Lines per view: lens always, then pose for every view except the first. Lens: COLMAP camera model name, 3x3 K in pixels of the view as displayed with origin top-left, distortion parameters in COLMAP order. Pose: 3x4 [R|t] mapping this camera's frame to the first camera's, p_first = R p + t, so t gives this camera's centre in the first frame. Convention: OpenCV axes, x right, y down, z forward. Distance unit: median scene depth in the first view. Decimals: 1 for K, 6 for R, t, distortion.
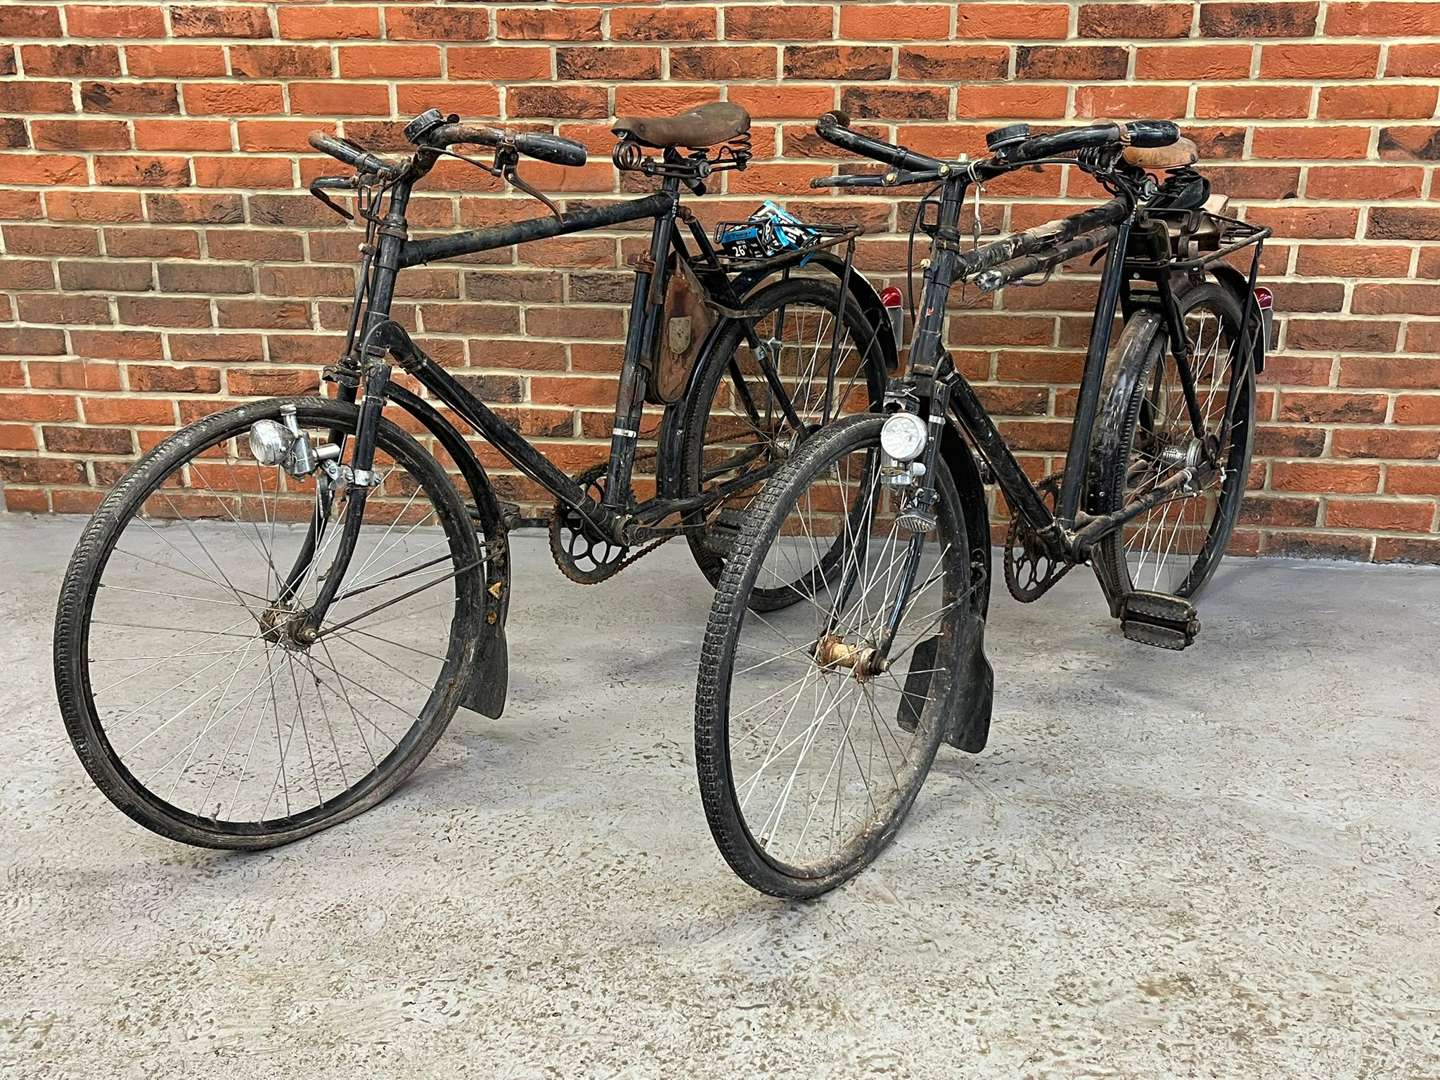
lens RADIAL K [[1452.0, 0, 722.6], [0, 1452.0, 546.7], [0, 0, 1]] dist [0.026622, 0.000000]
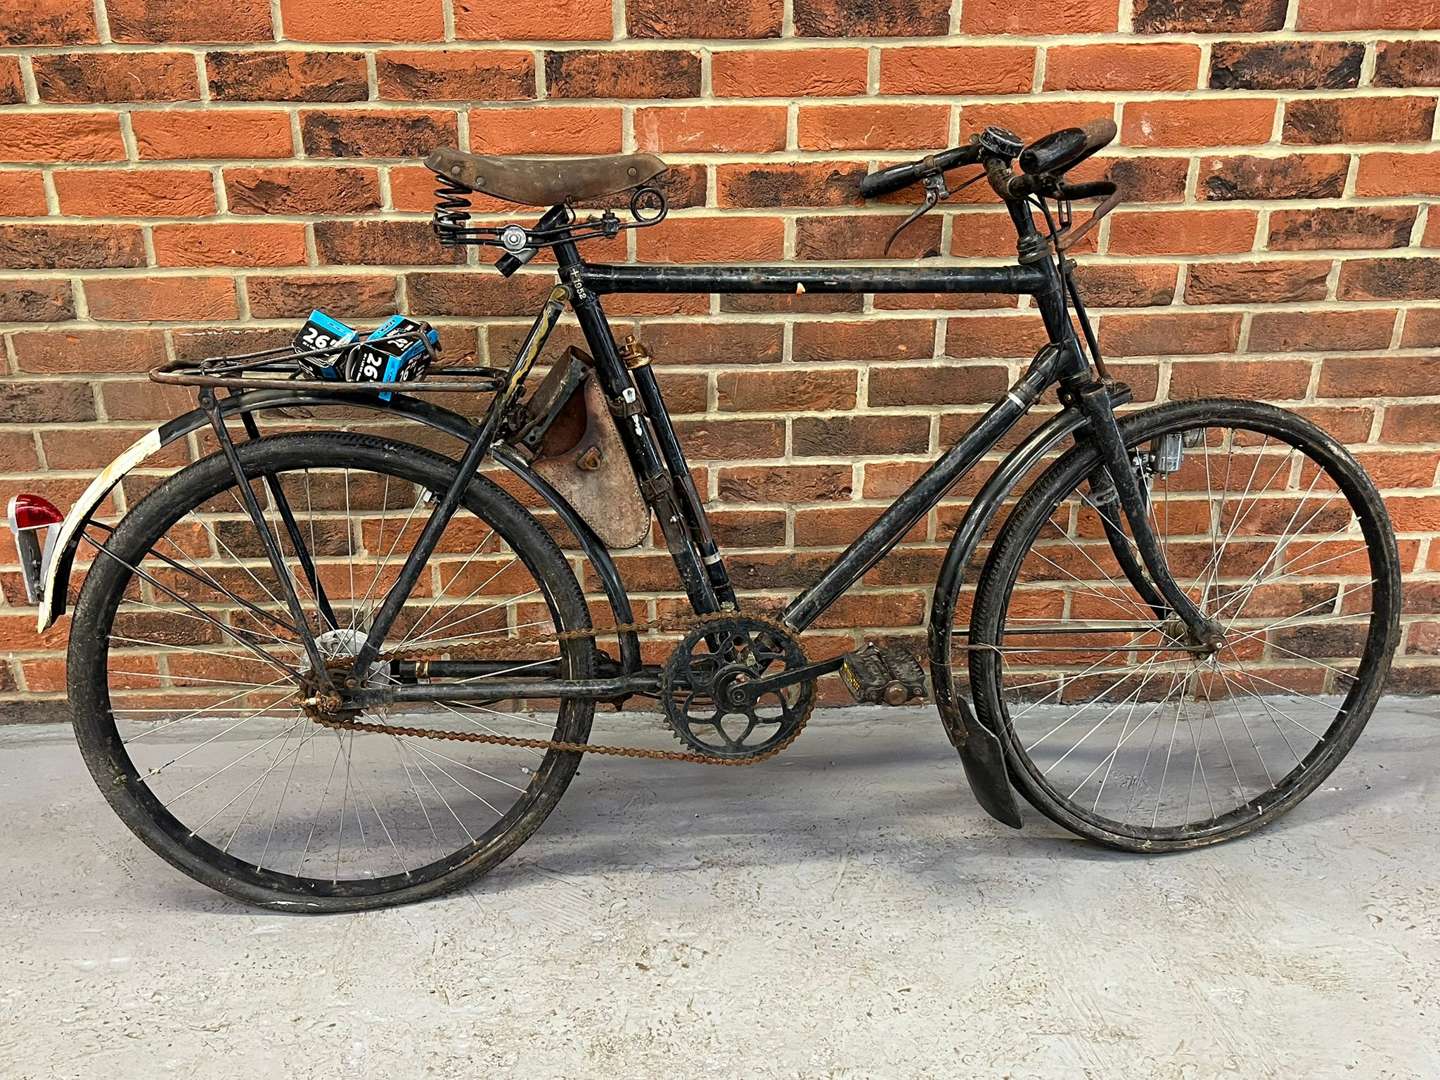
lens RADIAL K [[1264.0, 0, 708.9], [0, 1264.0, 541.9], [0, 0, 1]] dist [0.039736, -0.034659]
pose [[0.988663, -0.063513, 0.136054, 0.180911], [0.057067, 0.997079, 0.050771, -0.134336], [-0.138881, -0.042431, 0.989400, 0.374212]]
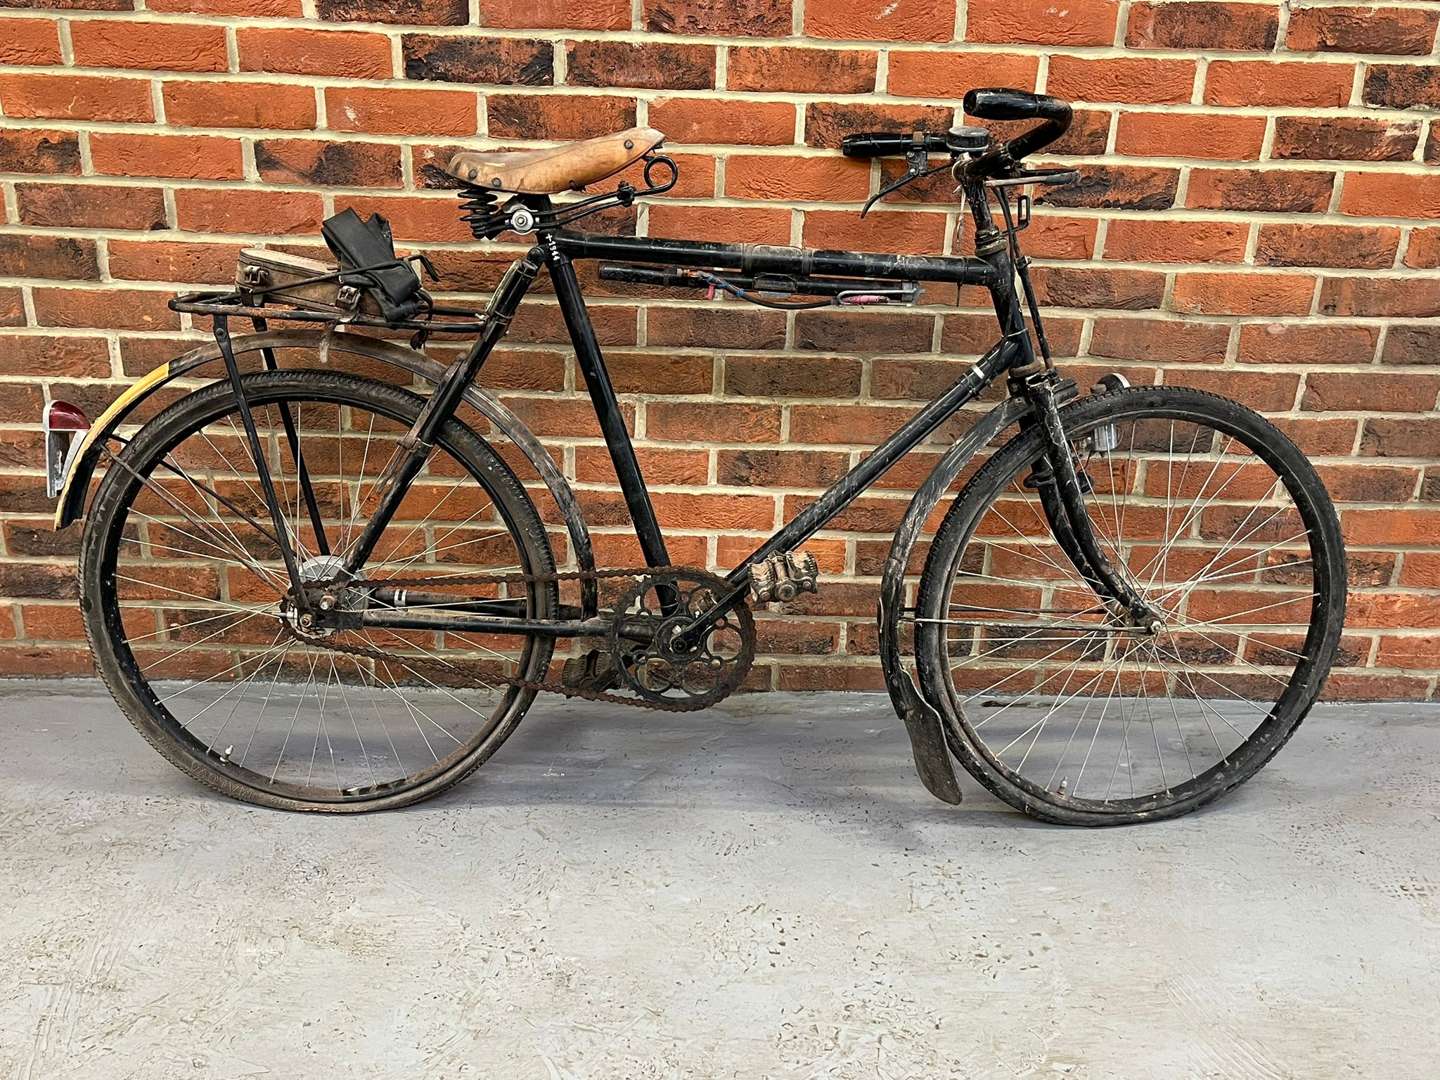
lens RADIAL K [[1401.3, 0, 717.7], [0, 1401.3, 568.0], [0, 0, 1]] dist [0.024751, 0.000000]
pose [[0.990911, -0.017459, 0.133383, 0.577264], [0.009742, 0.998252, 0.058293, -0.105172], [-0.134168, -0.056464, 0.989349, 0.236877]]
